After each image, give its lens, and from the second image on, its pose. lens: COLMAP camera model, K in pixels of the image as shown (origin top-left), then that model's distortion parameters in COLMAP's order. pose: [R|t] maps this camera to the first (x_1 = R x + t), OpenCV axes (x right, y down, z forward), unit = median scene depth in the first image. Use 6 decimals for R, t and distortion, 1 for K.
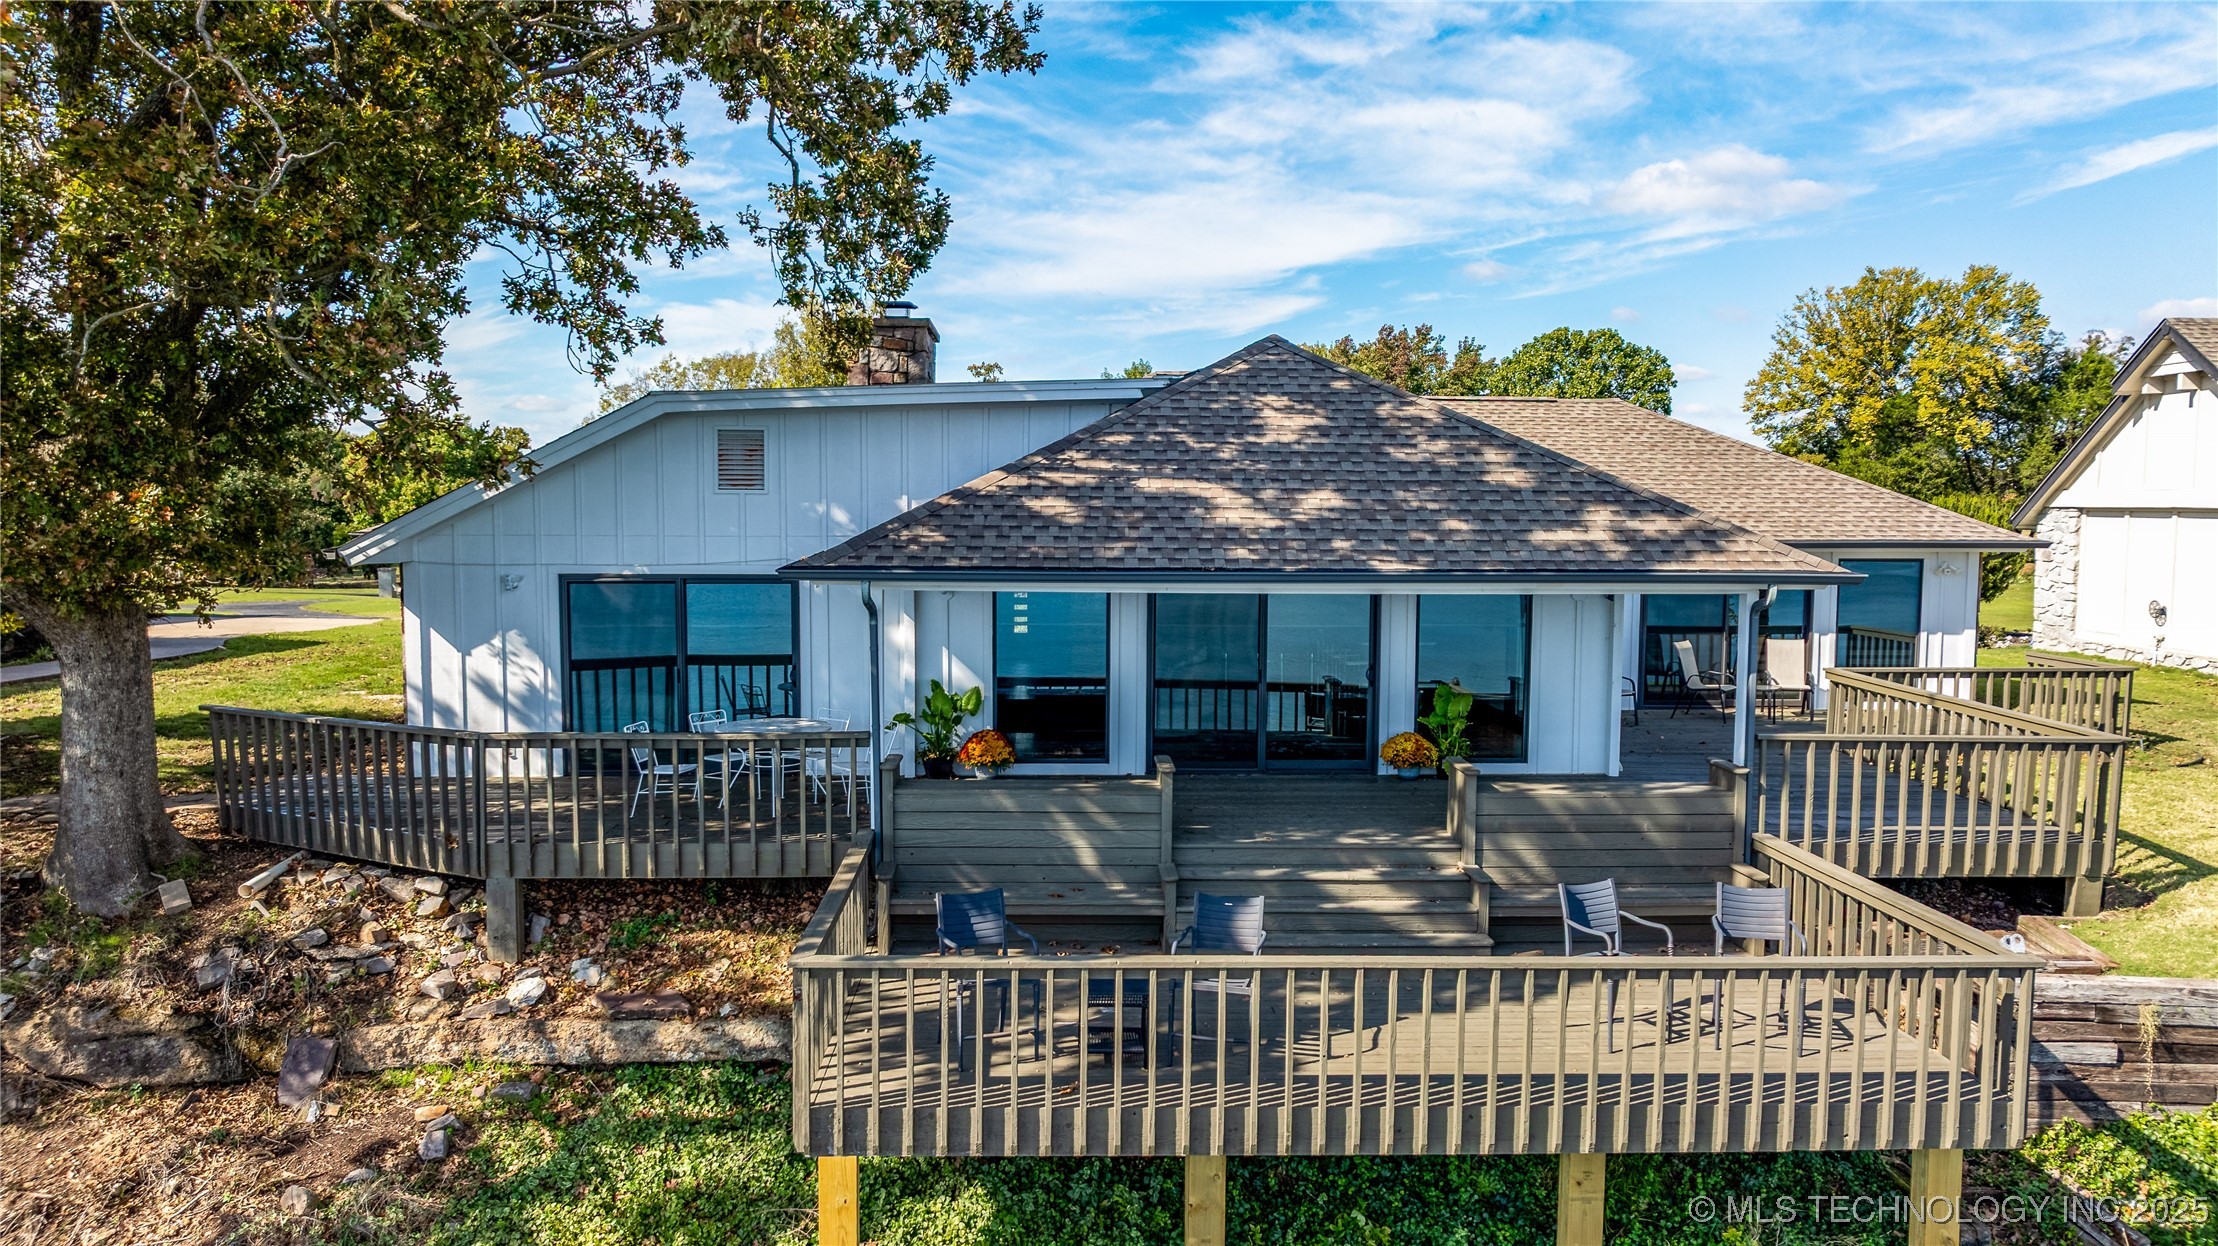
lens RADIAL K [[1522.5, 0, 1141.9], [0, 1522.5, 626.6], [0, 0, 1]] dist [-0.055770, 0.063711]
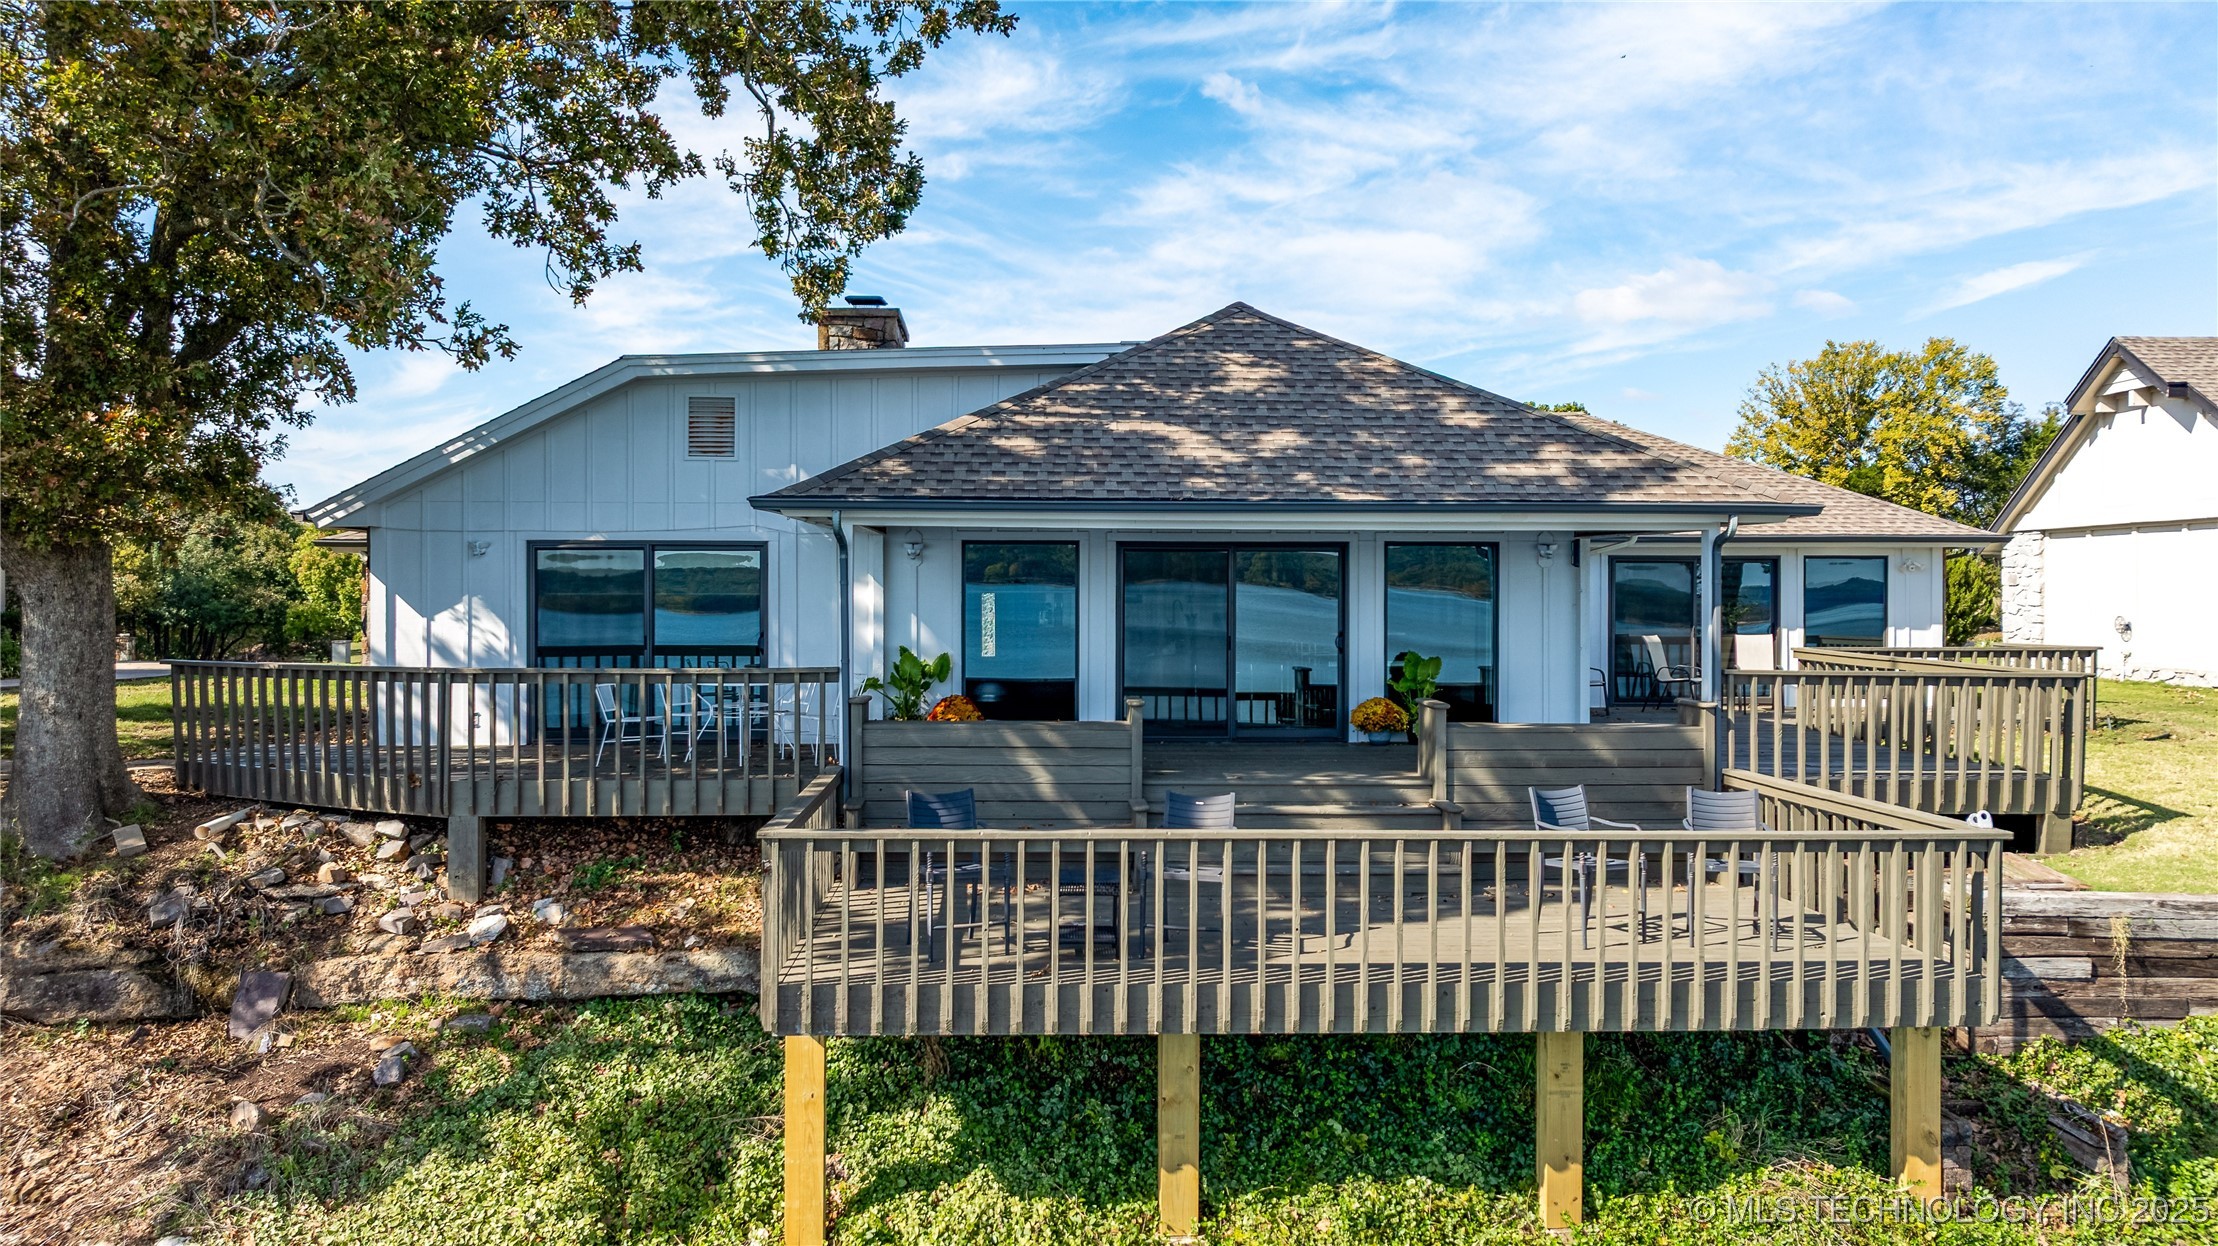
lens RADIAL K [[1547.4, 0, 1132.5], [0, 1547.4, 612.9], [0, 0, 1]] dist [-0.055319, 0.063139]
pose [[0.999876, -0.005239, 0.014849, -0.001089], [0.006352, 0.997093, -0.075931, 0.112581], [-0.014408, 0.076016, 0.997003, -0.017600]]
